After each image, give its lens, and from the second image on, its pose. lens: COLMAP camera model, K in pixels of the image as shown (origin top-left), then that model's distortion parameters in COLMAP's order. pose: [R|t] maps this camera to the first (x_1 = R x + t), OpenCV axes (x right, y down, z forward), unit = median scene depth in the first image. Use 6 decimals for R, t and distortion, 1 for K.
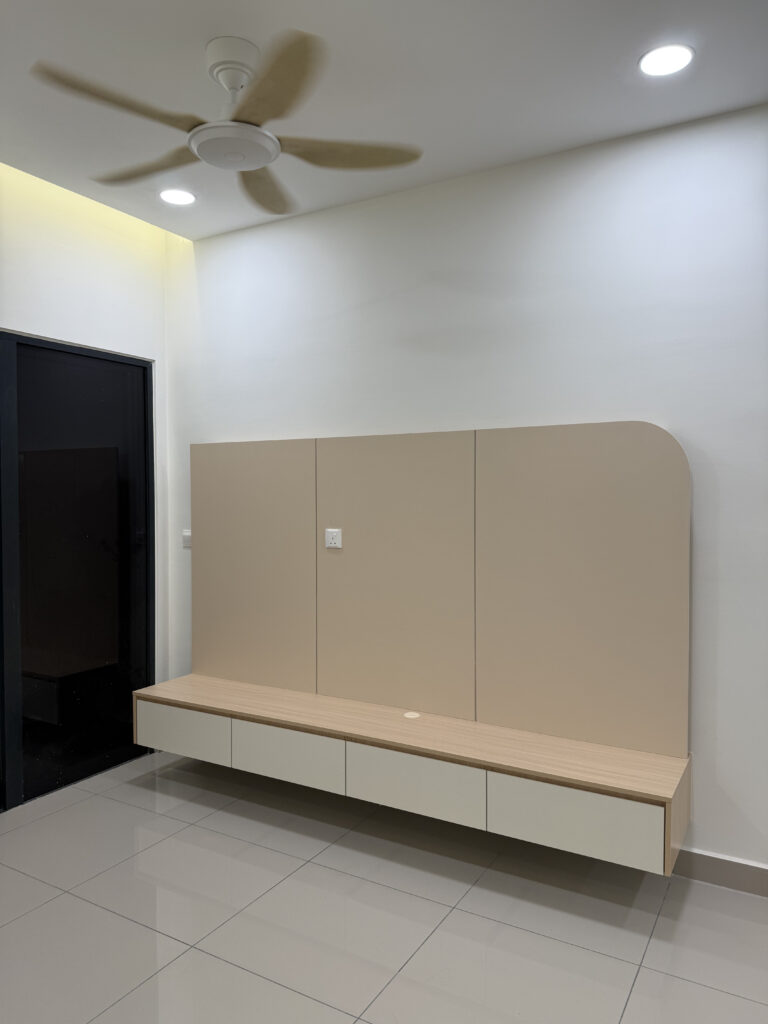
lens RADIAL K [[728.5, 0, 385.7], [0, 728.5, 508.6], [0, 0, 1]] dist [0.013585, -0.019420]
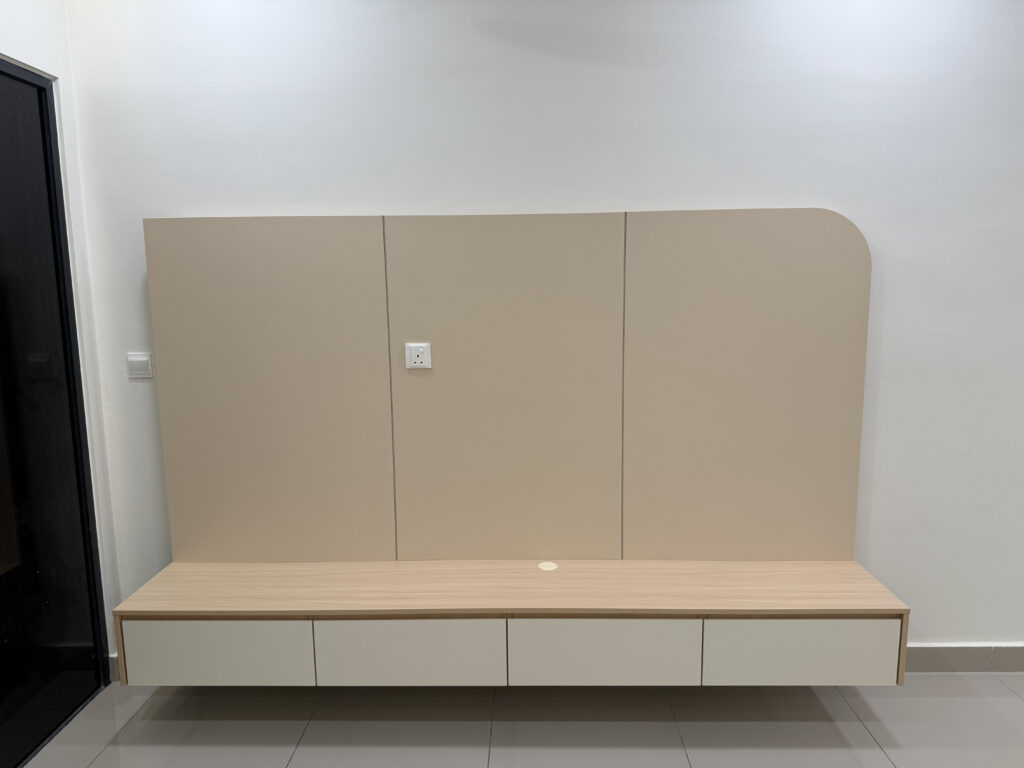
lens RADIAL K [[728.5, 0, 513.2], [0, 728.5, 387.5], [0, 0, 1]] dist [0.013585, -0.019420]
pose [[0.873529, -0.083564, 0.479546, -0.346536], [0.022335, 0.990998, 0.132002, -0.022777], [-0.486260, -0.104597, 0.867532, 0.306815]]
